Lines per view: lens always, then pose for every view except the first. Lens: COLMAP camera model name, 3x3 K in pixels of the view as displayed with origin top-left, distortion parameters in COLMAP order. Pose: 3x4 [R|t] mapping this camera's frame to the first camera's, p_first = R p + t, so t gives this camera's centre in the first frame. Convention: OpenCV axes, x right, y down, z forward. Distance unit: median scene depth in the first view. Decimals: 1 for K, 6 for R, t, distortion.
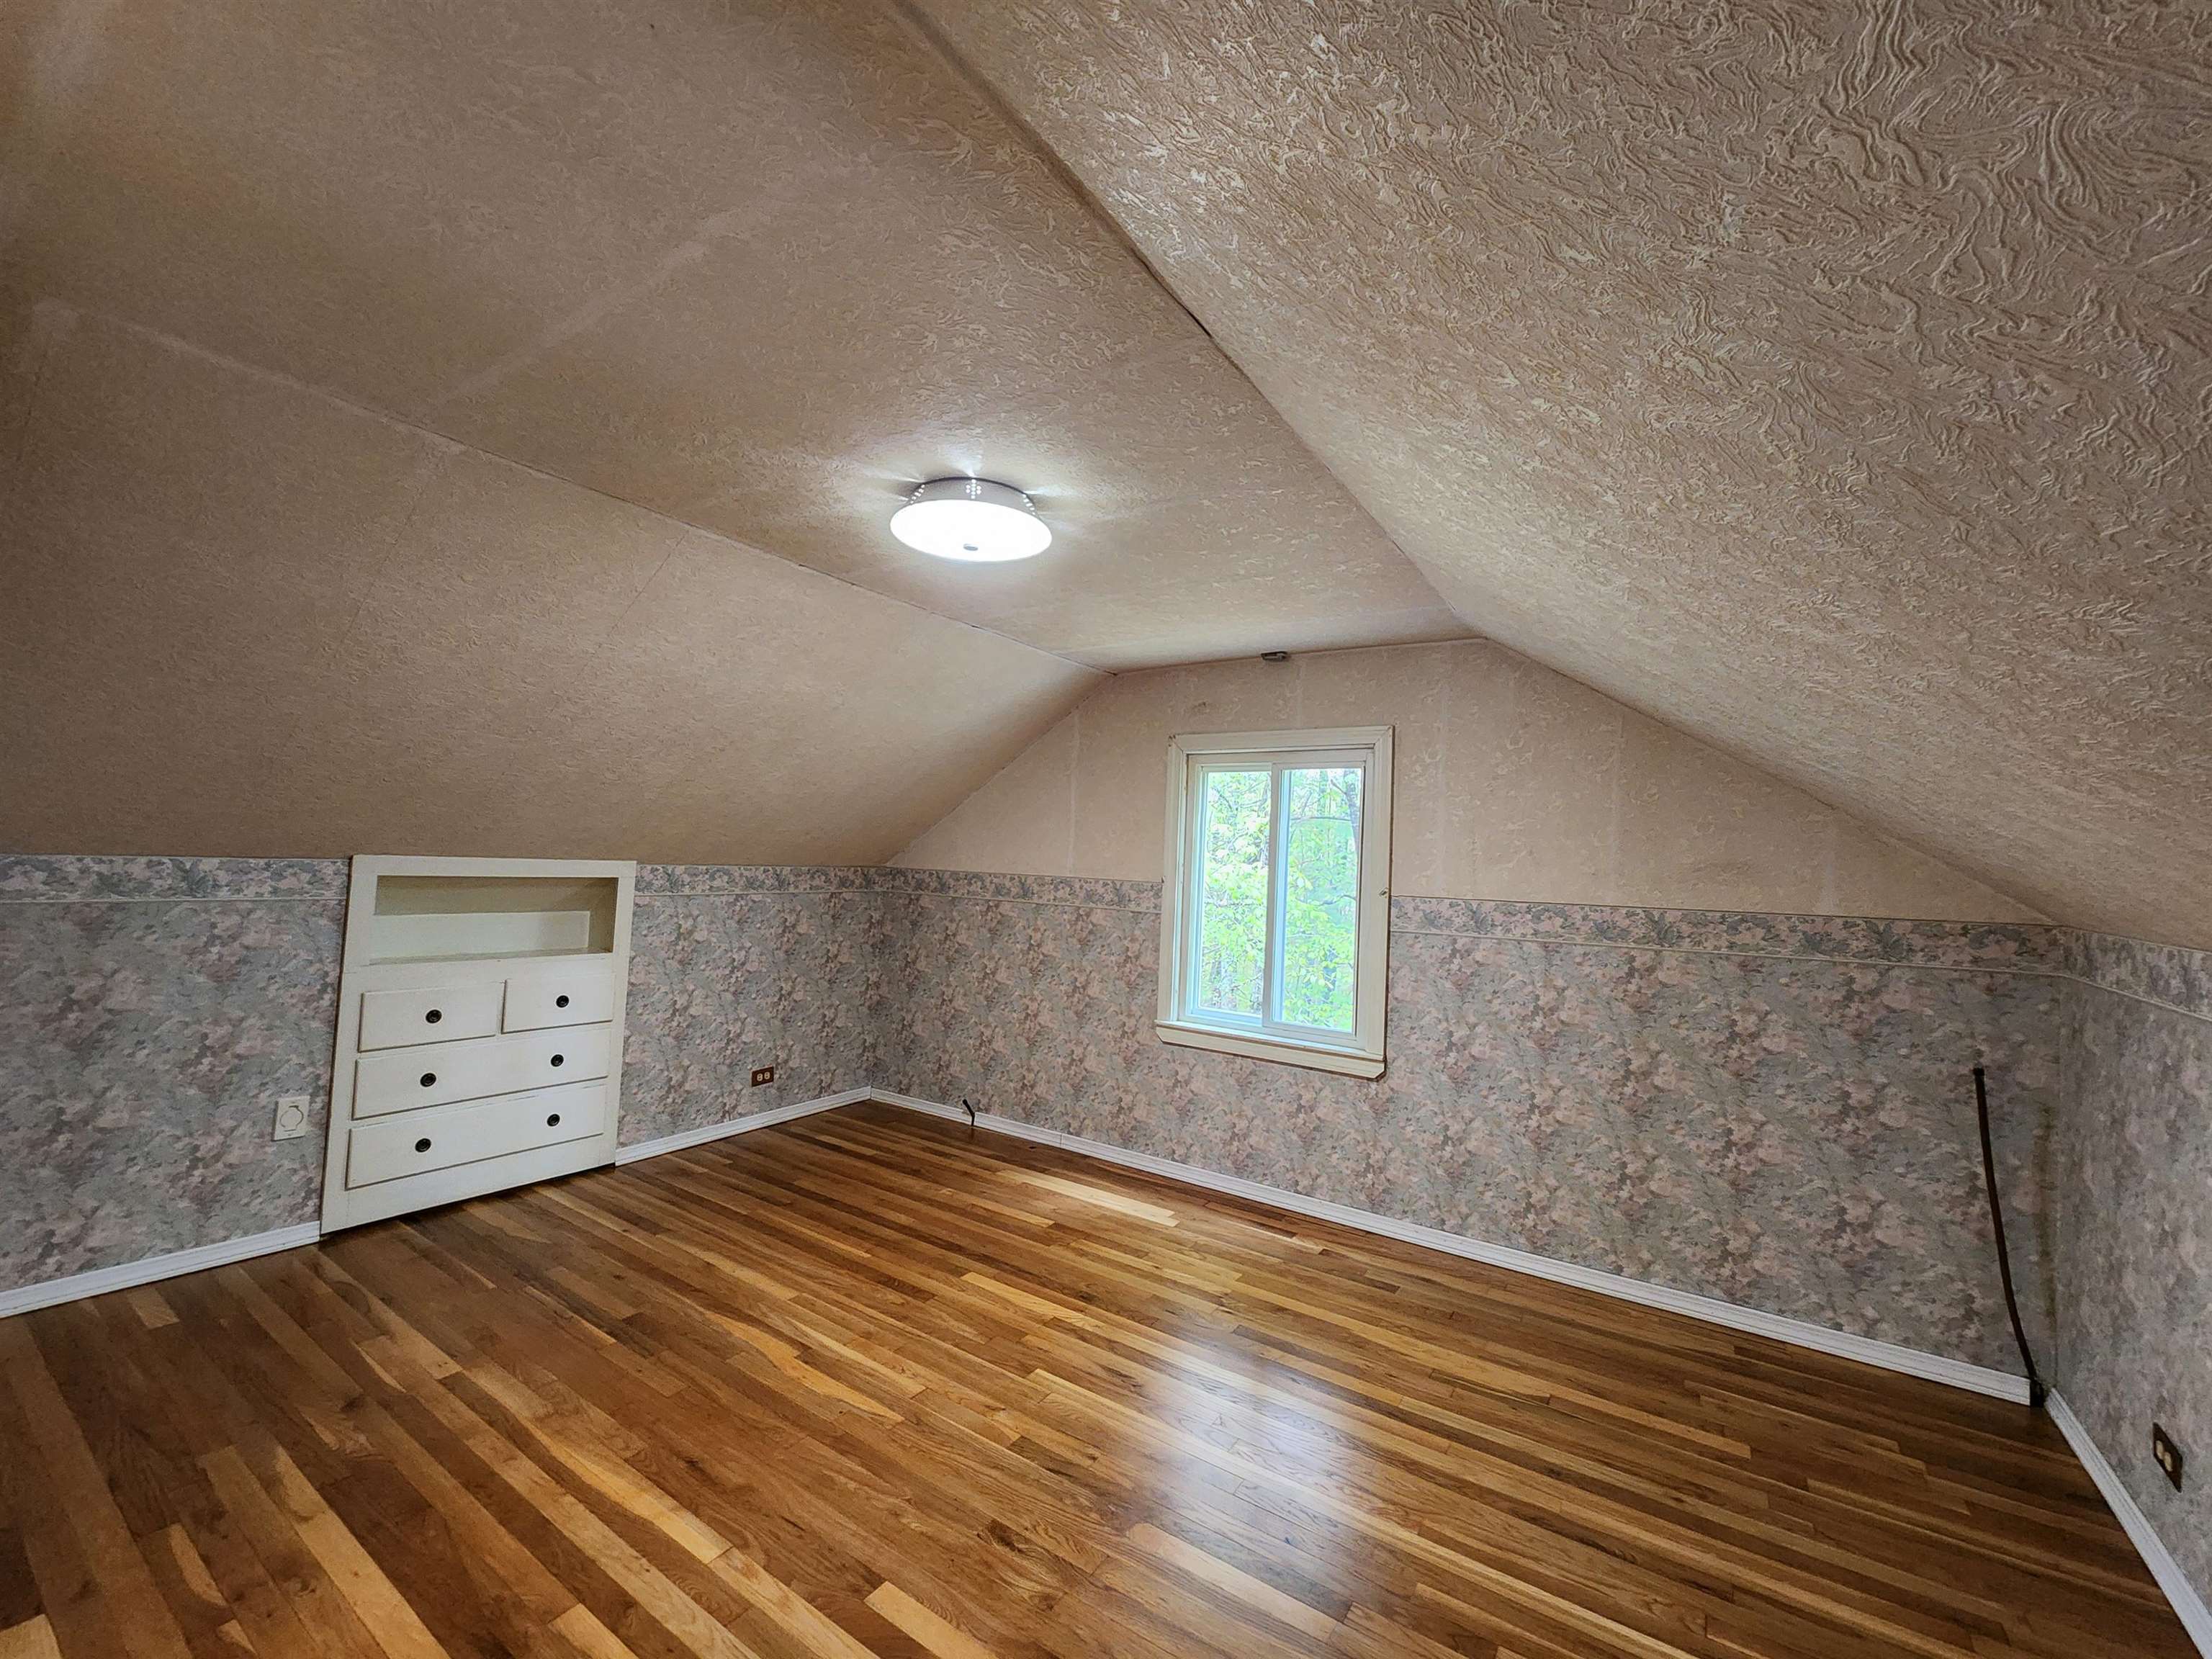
lens RADIAL K [[891.3, 0, 1106.0], [0, 891.3, 829.5], [0, 0, 1]] dist [-0.000442, -0.003100]
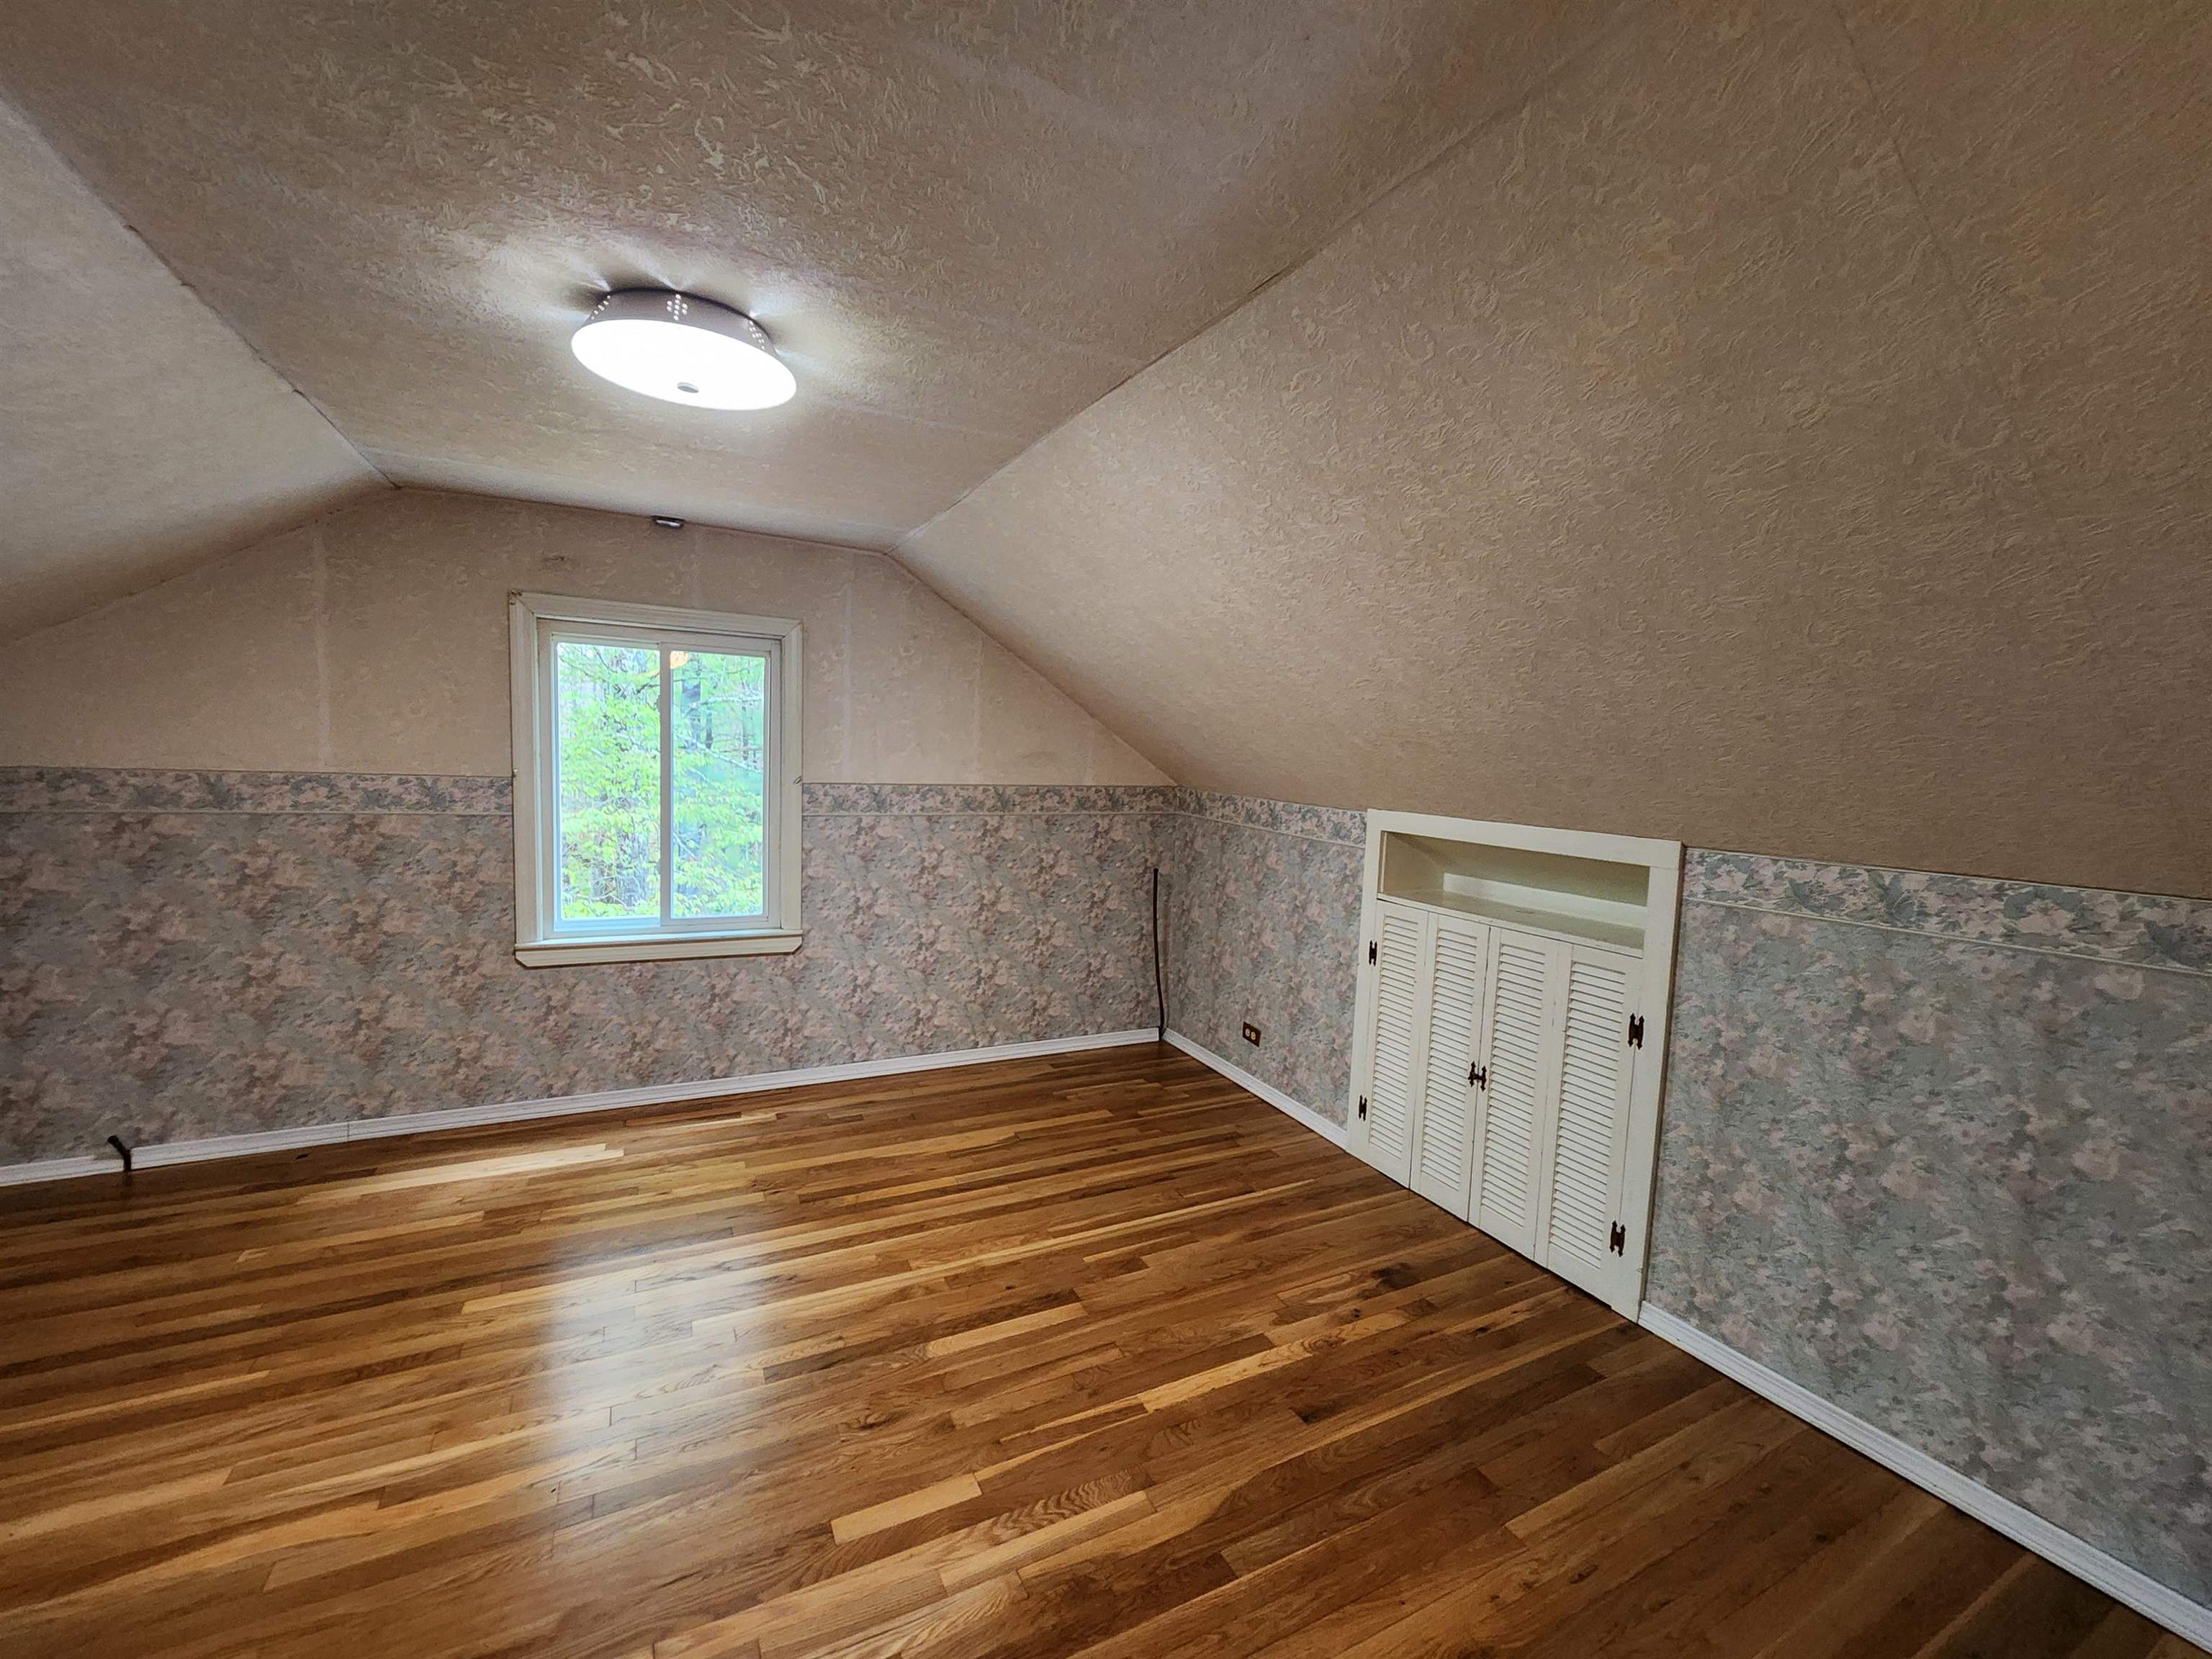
lens RADIAL K [[892.7, 0, 1096.2], [0, 892.7, 830.5], [0, 0, 1]] dist [0.001245, -0.000153]
pose [[0.497560, -0.098461, 0.861823, -0.462746], [-0.050547, 0.988558, 0.142122, -0.042073], [-0.865956, -0.114277, 0.486890, 0.177935]]
